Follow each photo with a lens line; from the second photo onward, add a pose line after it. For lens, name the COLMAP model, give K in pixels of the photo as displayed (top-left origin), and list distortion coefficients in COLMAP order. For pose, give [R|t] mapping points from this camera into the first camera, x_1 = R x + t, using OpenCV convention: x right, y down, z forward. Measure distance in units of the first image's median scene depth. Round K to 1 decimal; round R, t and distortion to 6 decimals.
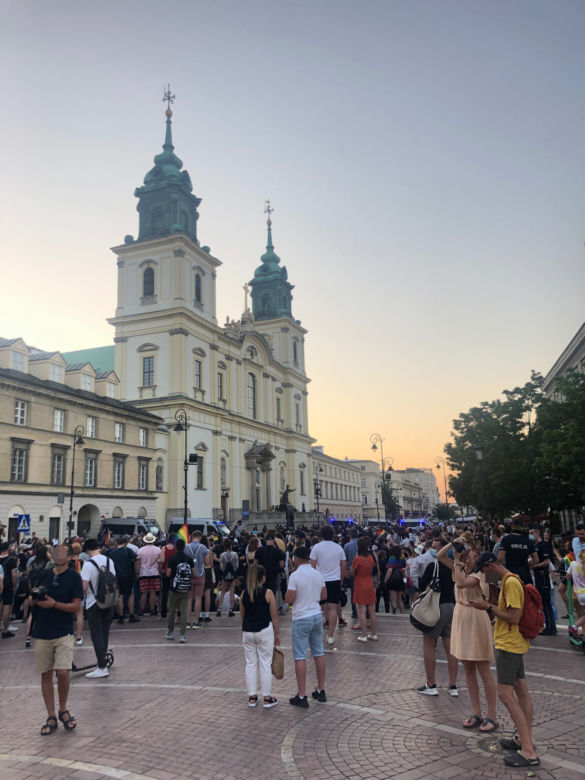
lens RADIAL K [[647.0, 0, 292.5], [0, 647.0, 390.0], [0, 0, 1]] dist [0.045867, -0.067054]
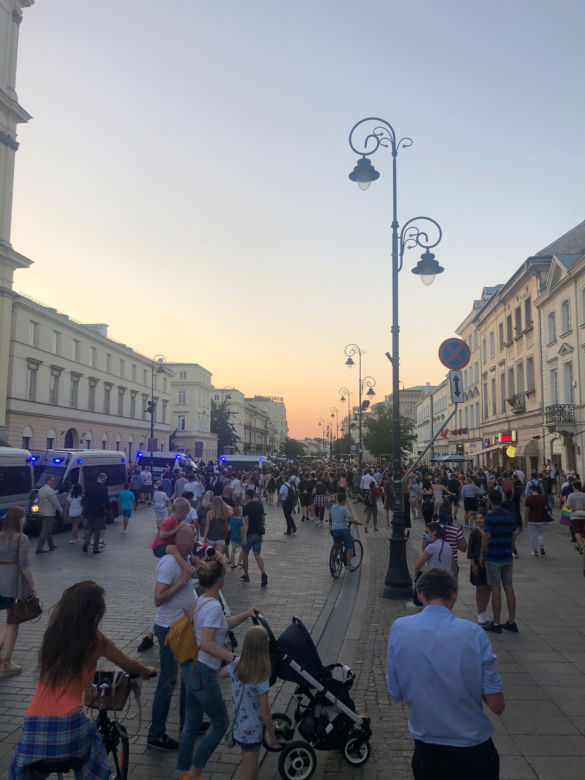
lens RADIAL K [[647.0, 0, 292.5], [0, 647.0, 390.0], [0, 0, 1]] dist [0.045867, -0.067054]
pose [[0.972118, 0.070350, 0.223689, 0.161443], [-0.092335, 0.991708, 0.089381, 0.153458], [-0.215546, -0.107543, 0.970554, 0.779611]]
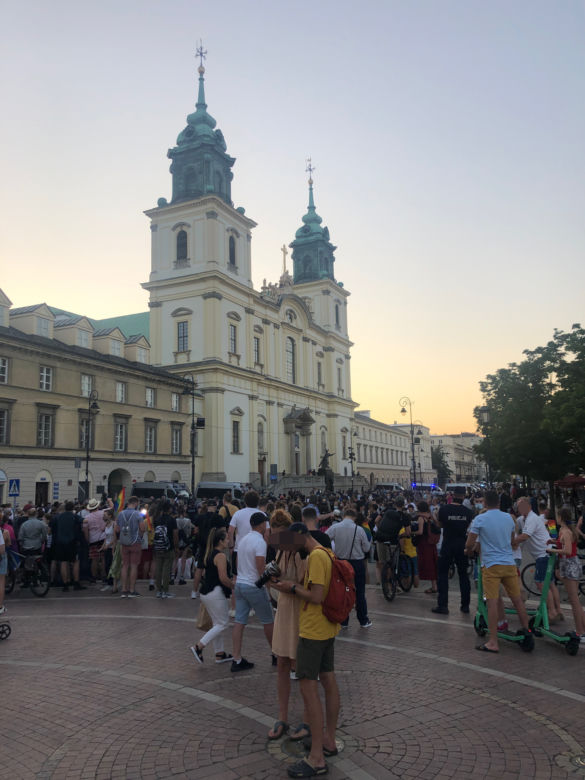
lens RADIAL K [[649.2, 0, 307.9], [0, 649.2, 388.6], [0, 0, 1]] dist [0.044711, -0.071136]
pose [[0.998046, -0.007075, -0.062077, 0.028781], [0.010303, 0.998603, 0.051828, 0.001774], [0.061623, -0.052366, 0.996725, 0.011756]]
